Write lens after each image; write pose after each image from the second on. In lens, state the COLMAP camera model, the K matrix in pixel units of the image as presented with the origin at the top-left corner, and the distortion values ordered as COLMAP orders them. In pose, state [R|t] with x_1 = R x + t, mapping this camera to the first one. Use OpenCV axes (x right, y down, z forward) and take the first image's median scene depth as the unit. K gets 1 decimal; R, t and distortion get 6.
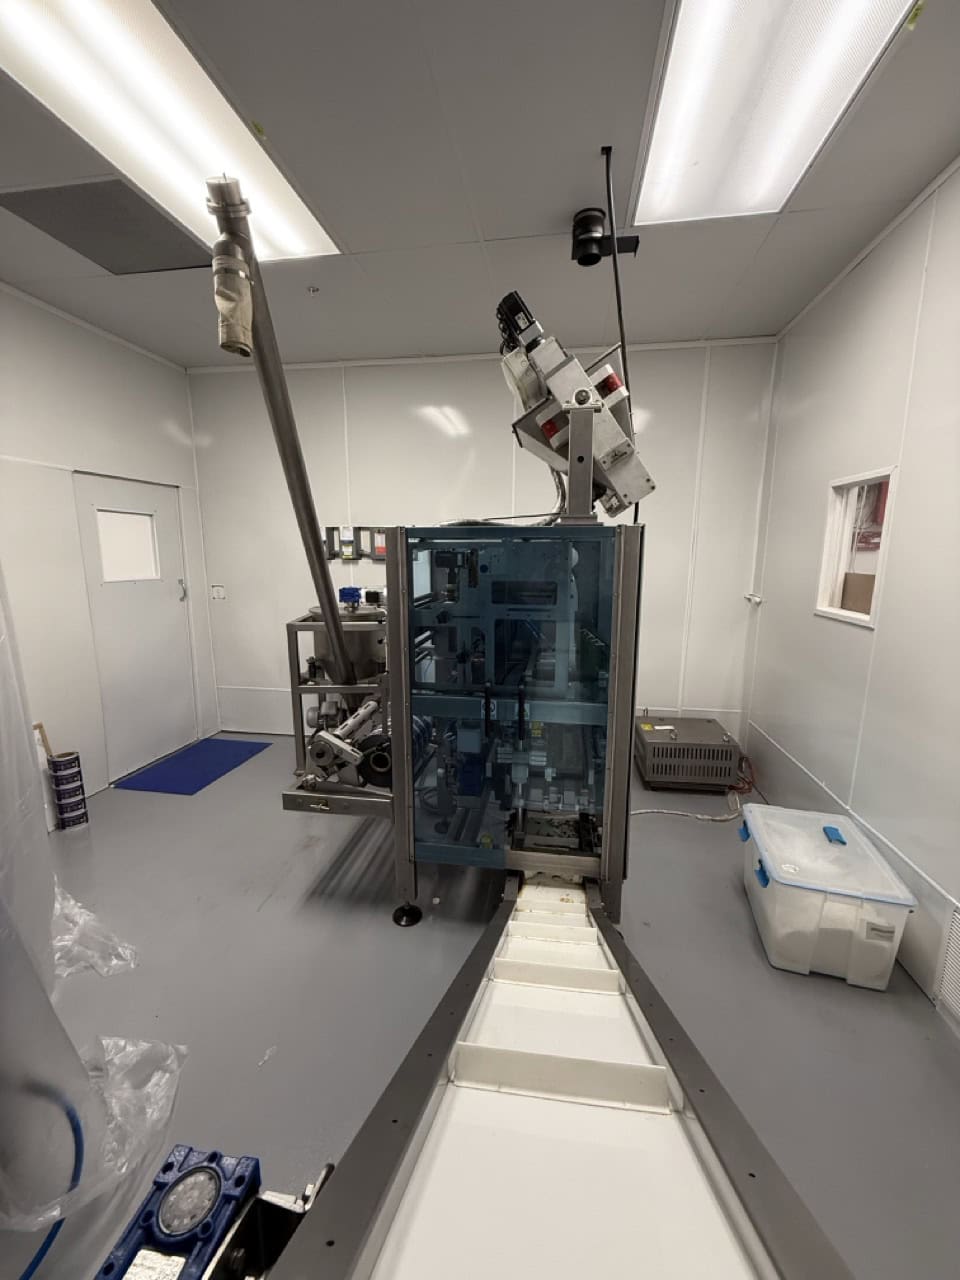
lens RADIAL K [[512.4, 0, 480.0], [0, 512.4, 640.0], [0, 0, 1]] dist [0.001236, -0.000031]
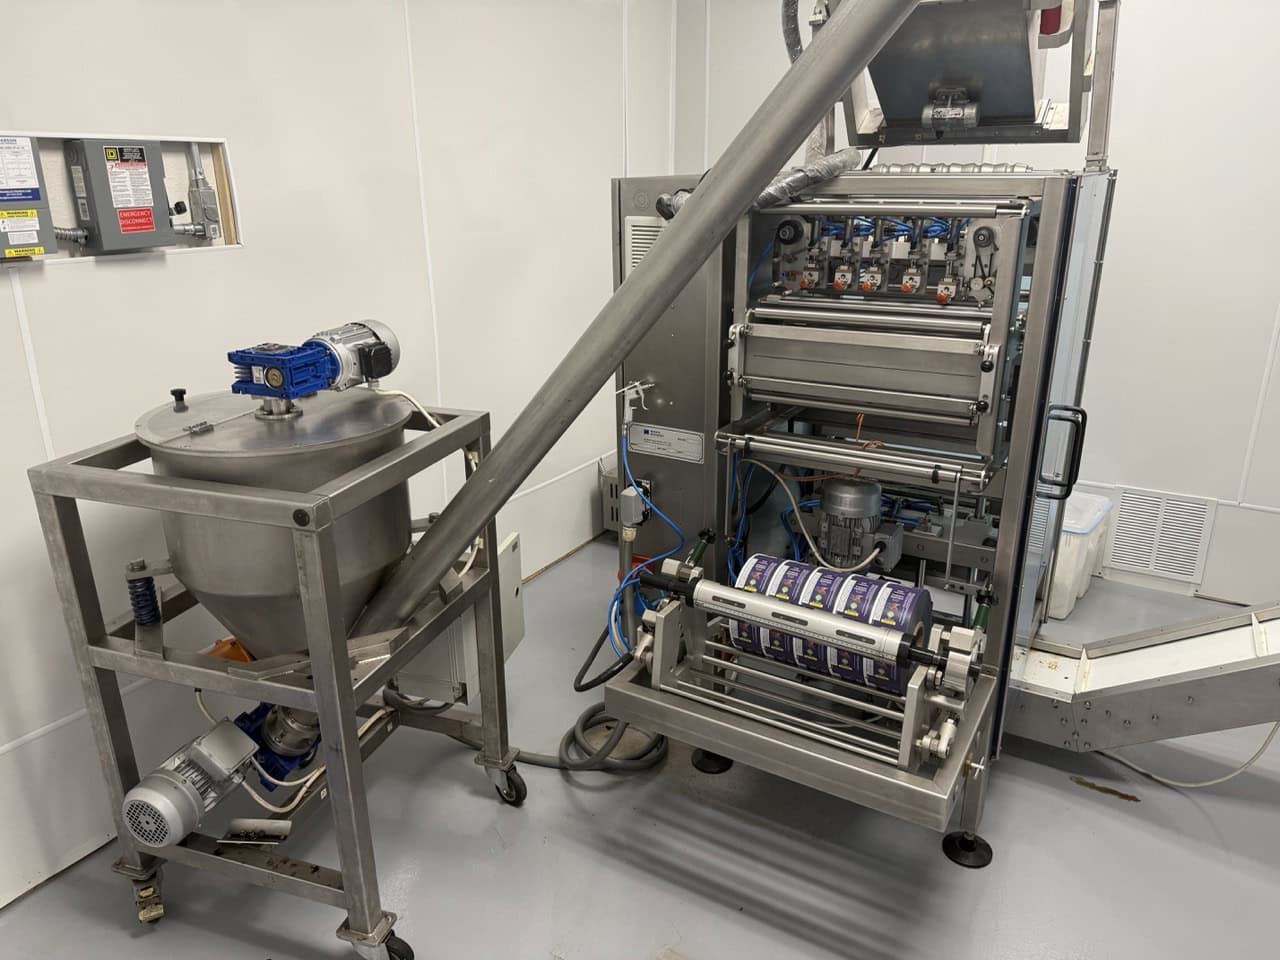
lens RADIAL K [[886.5, 0, 634.9], [0, 886.5, 479.8], [0, 0, 1]] dist [0.100065, -0.150640]
pose [[0.382315, -0.308143, 0.871139, -0.605717], [0.167075, 0.950272, 0.262810, -0.118134], [-0.908802, 0.045069, 0.414787, 0.510364]]
